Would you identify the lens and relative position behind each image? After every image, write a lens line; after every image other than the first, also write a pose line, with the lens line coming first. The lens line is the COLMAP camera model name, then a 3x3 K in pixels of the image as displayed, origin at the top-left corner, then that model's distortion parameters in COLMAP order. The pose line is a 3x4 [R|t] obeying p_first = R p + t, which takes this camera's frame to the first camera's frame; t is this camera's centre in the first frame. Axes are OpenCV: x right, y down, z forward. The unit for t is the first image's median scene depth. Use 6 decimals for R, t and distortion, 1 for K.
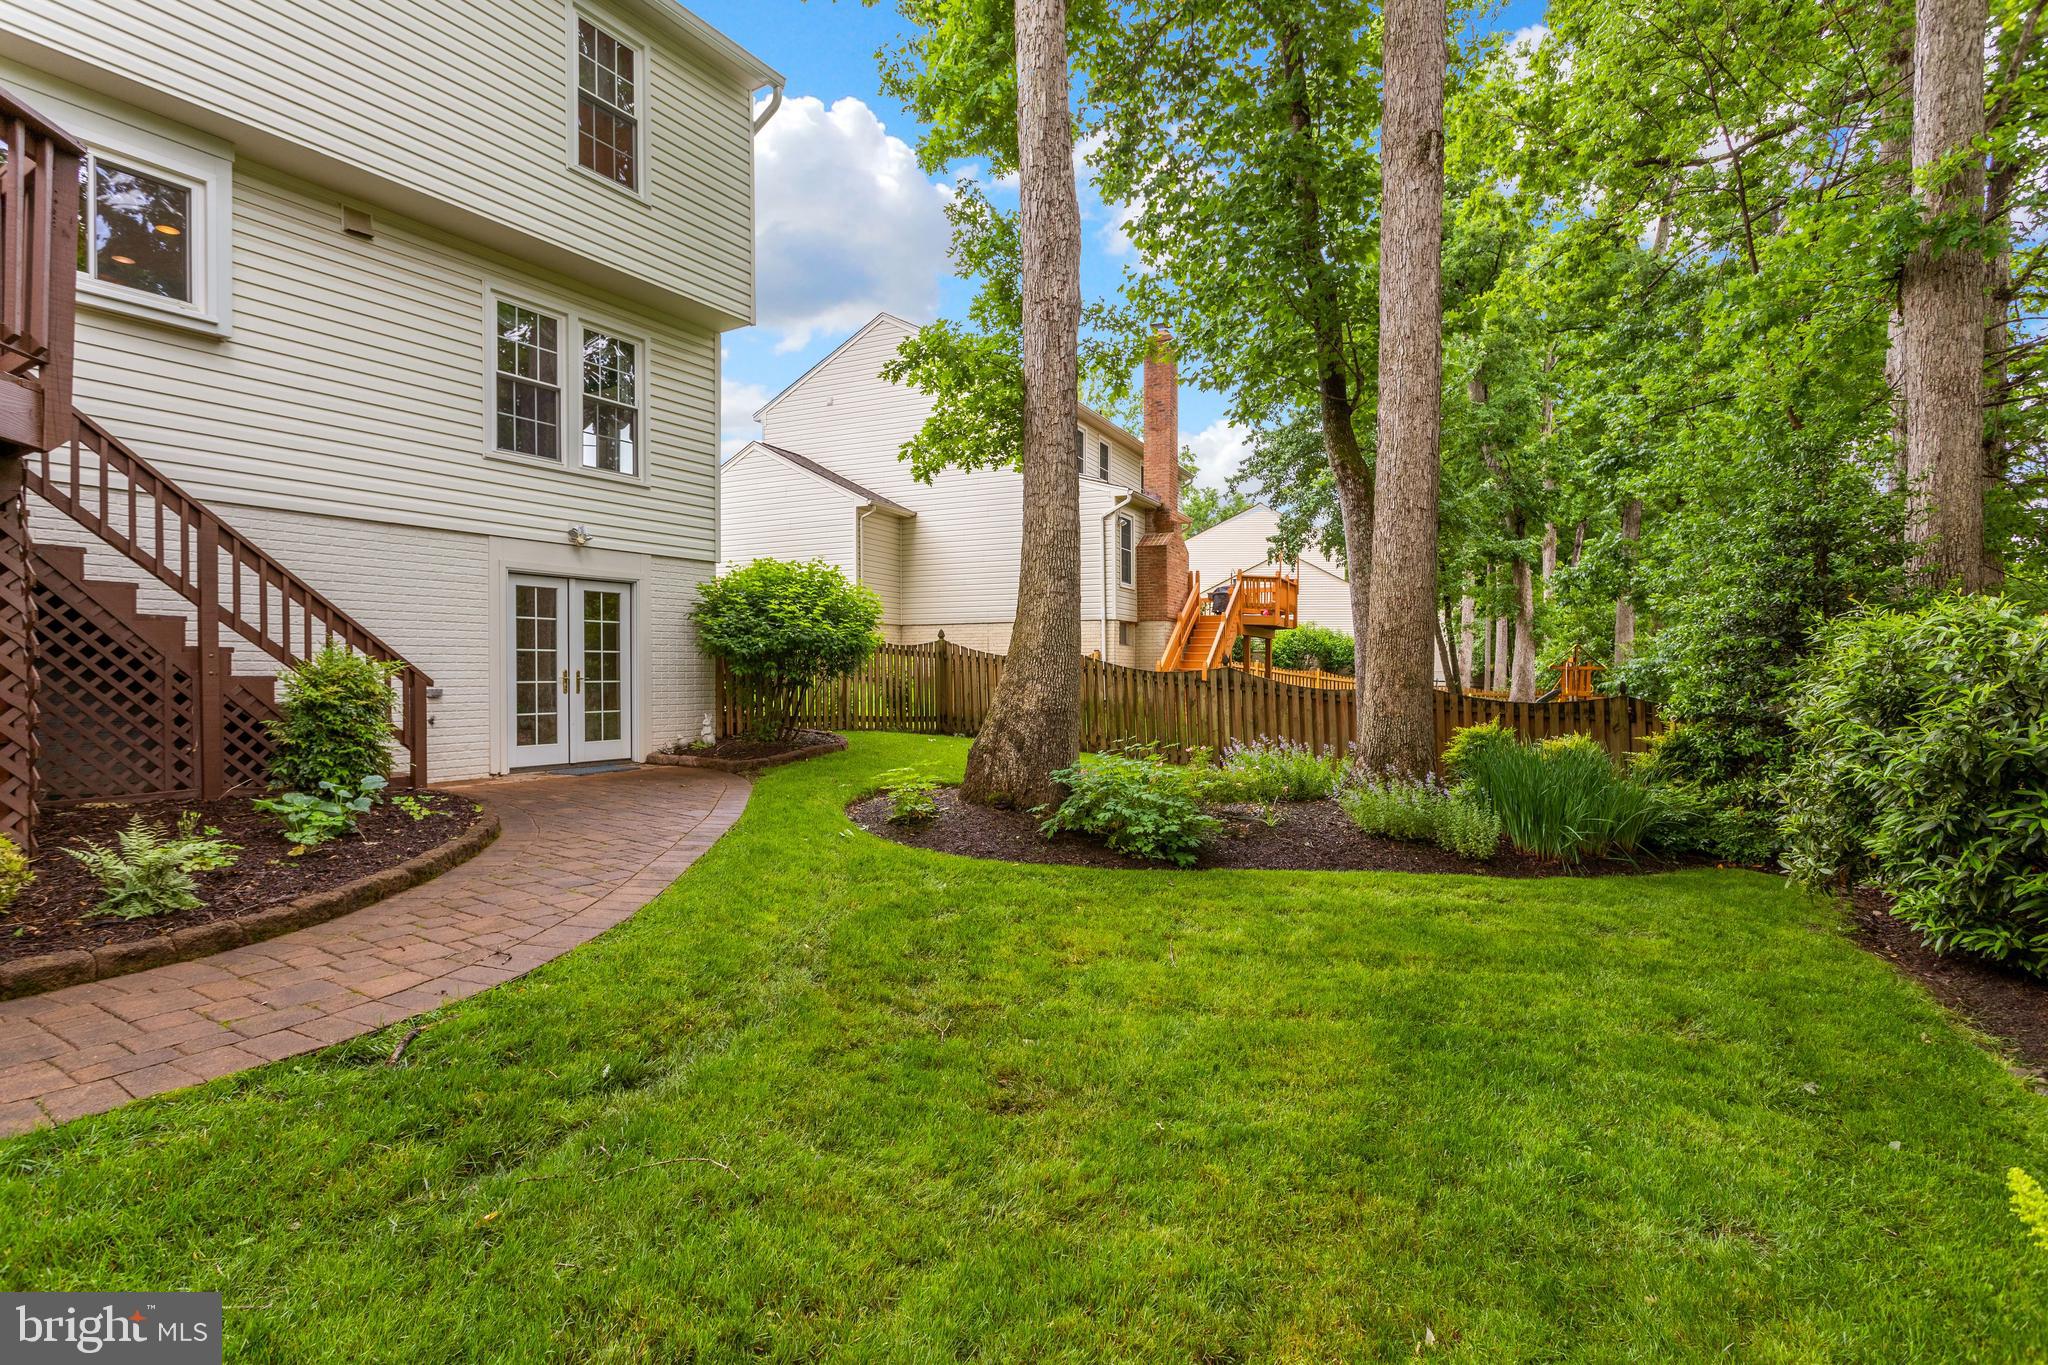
lens RADIAL K [[980.9, 0, 1024.0], [0, 980.9, 682.5], [0, 0, 1]] dist [0.016879, -0.000004]
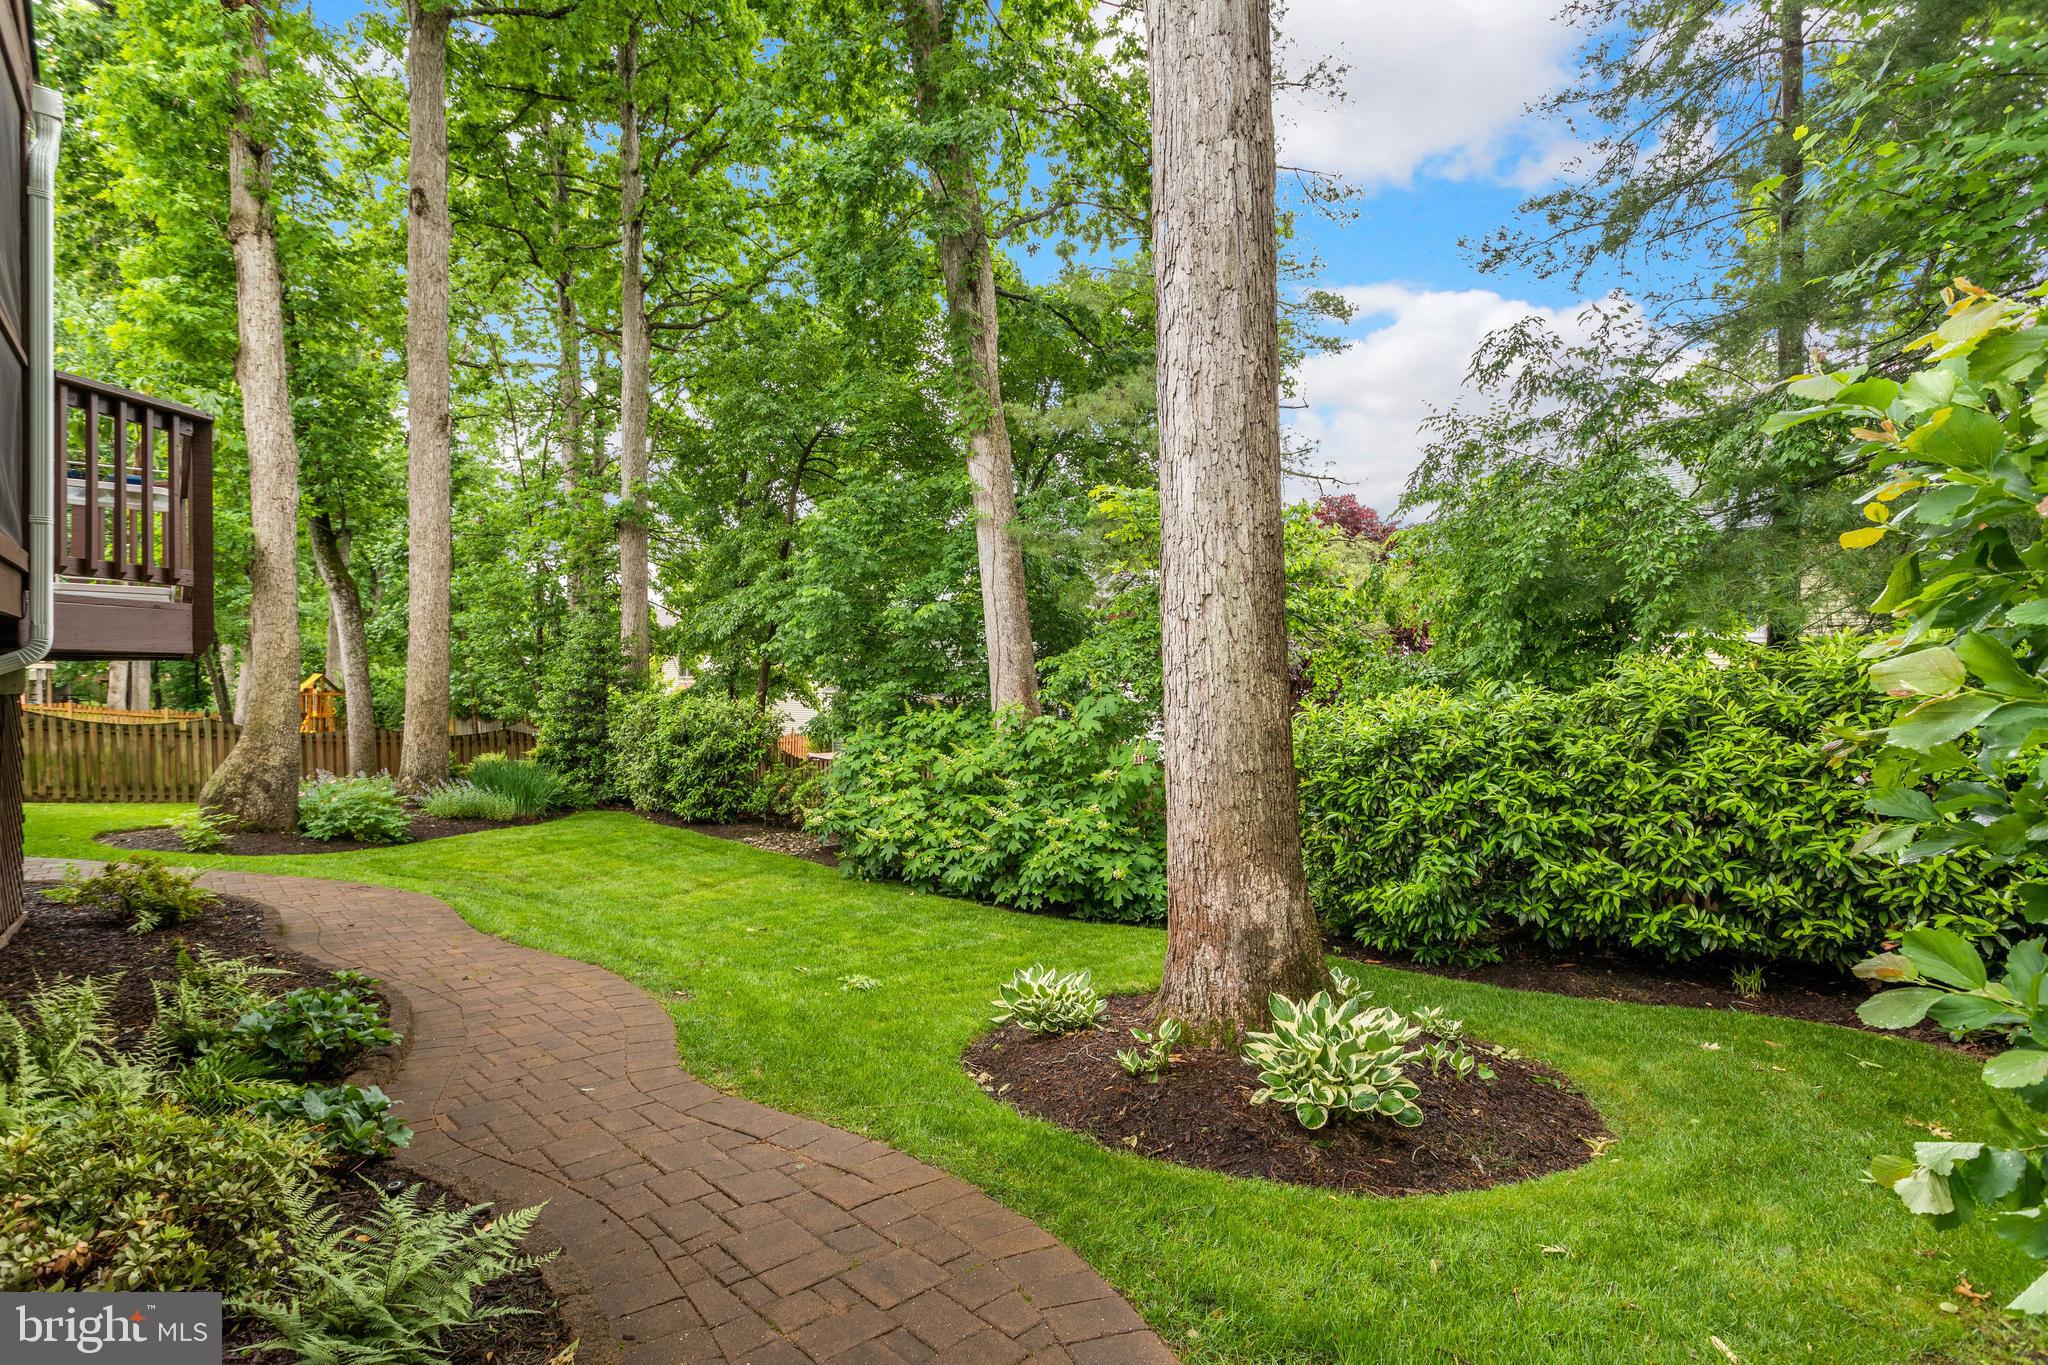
lens RADIAL K [[980.9, 0, 1024.0], [0, 980.9, 682.5], [0, 0, 1]] dist [0.016879, -0.000004]
pose [[0.295398, -0.004726, 0.955363, -0.685163], [0.003276, 0.999987, 0.003933, -0.062998], [-0.955369, 0.001968, 0.295410, -0.352357]]
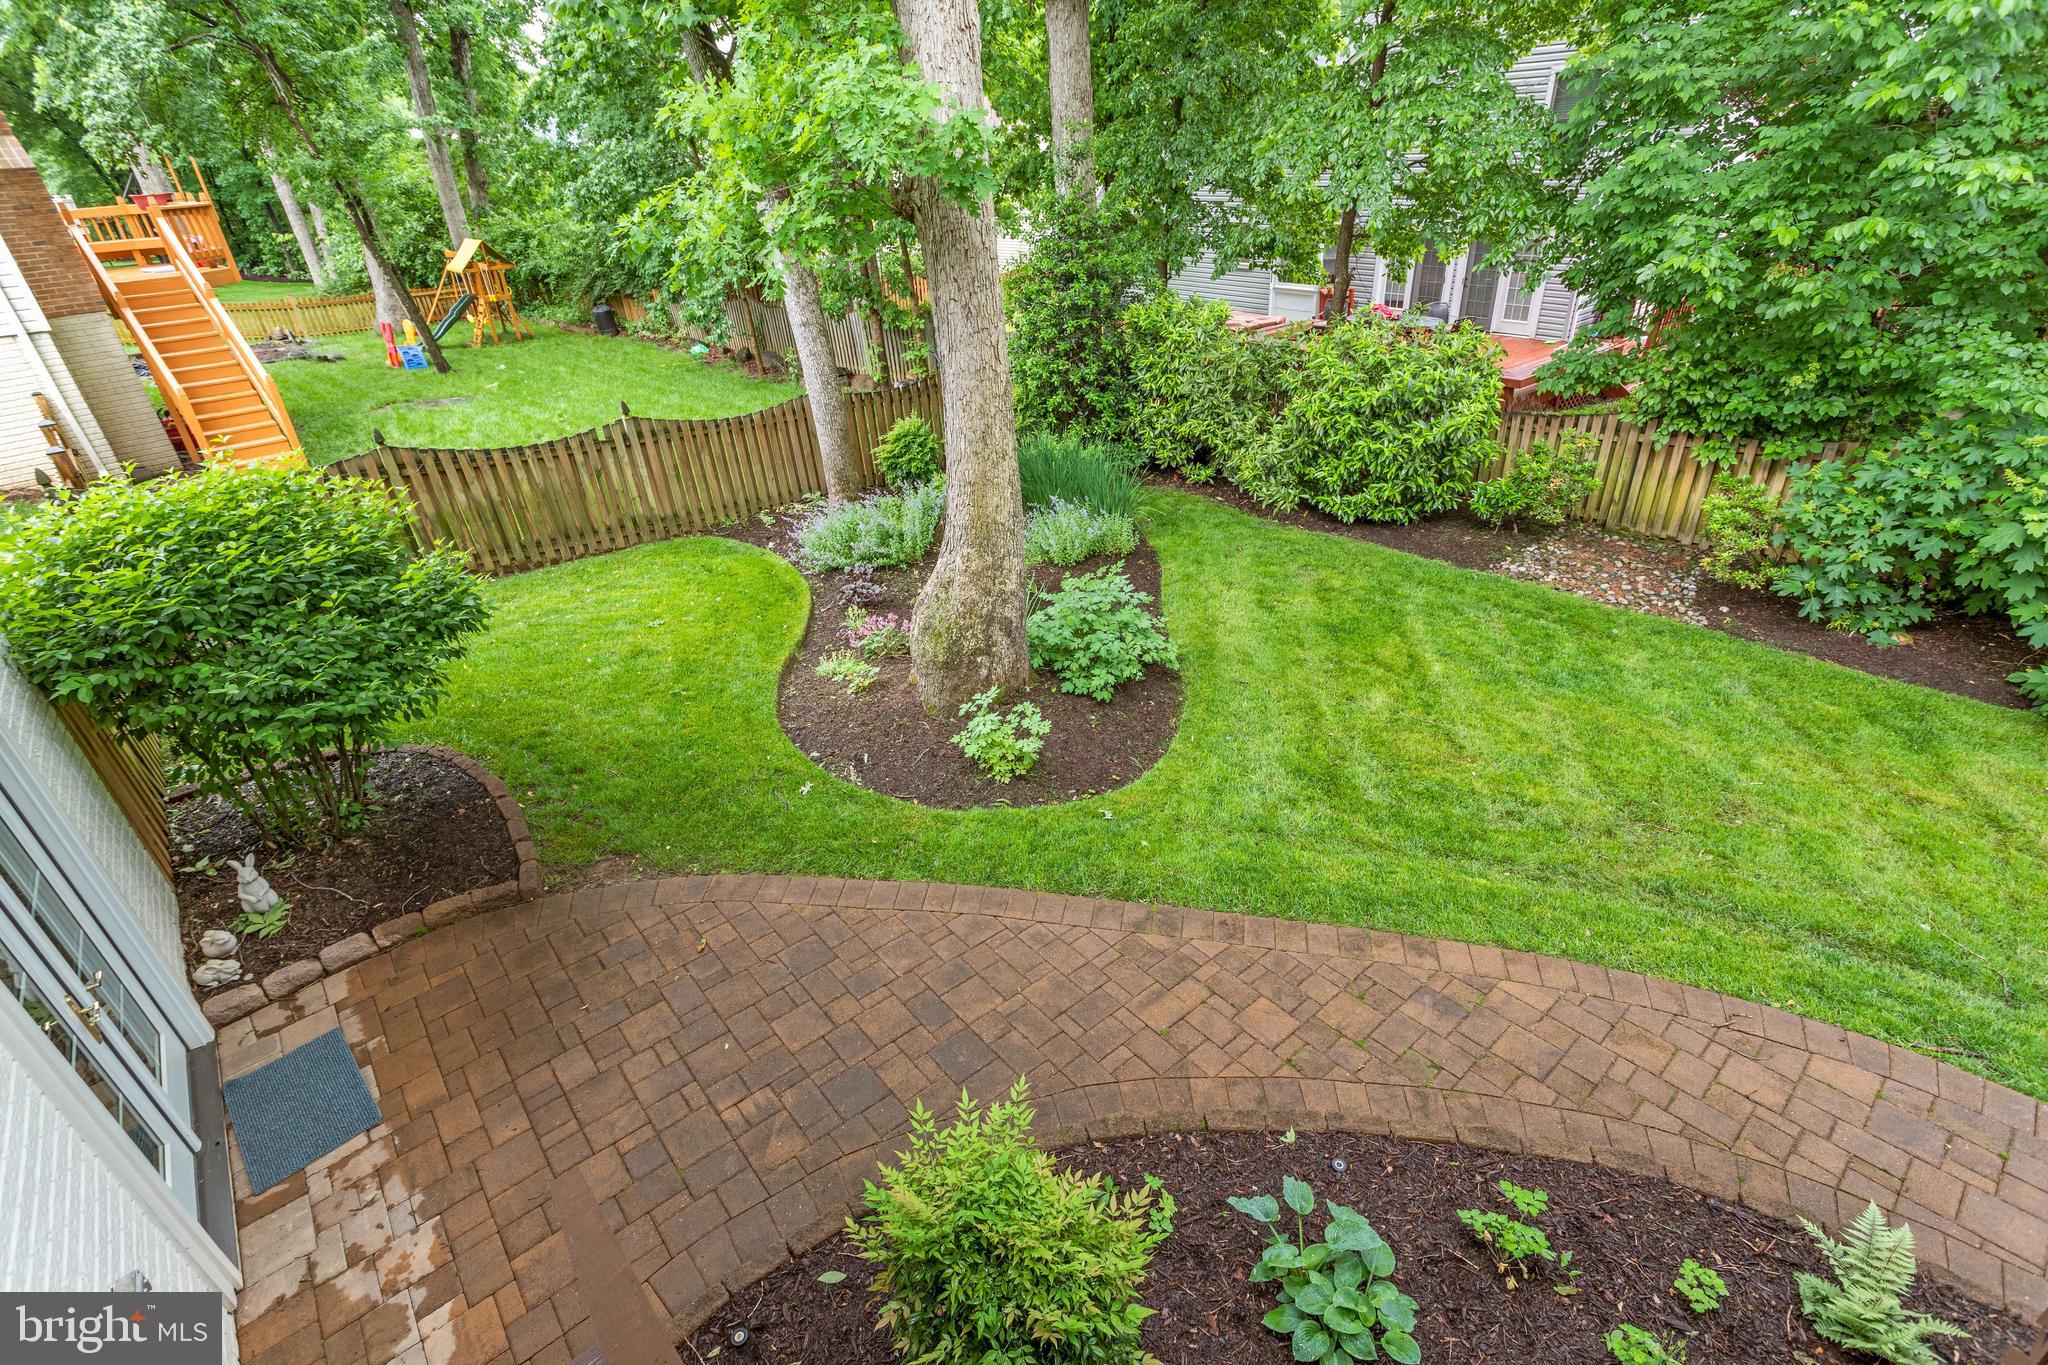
lens RADIAL K [[980.9, 0, 1024.0], [0, 980.9, 682.5], [0, 0, 1]] dist [0.016879, -0.000004]
pose [[0.306281, -0.491550, 0.815212, -0.450655], [0.071185, 0.865797, 0.495306, -0.201083], [-0.949276, -0.093673, 0.300168, 0.436202]]
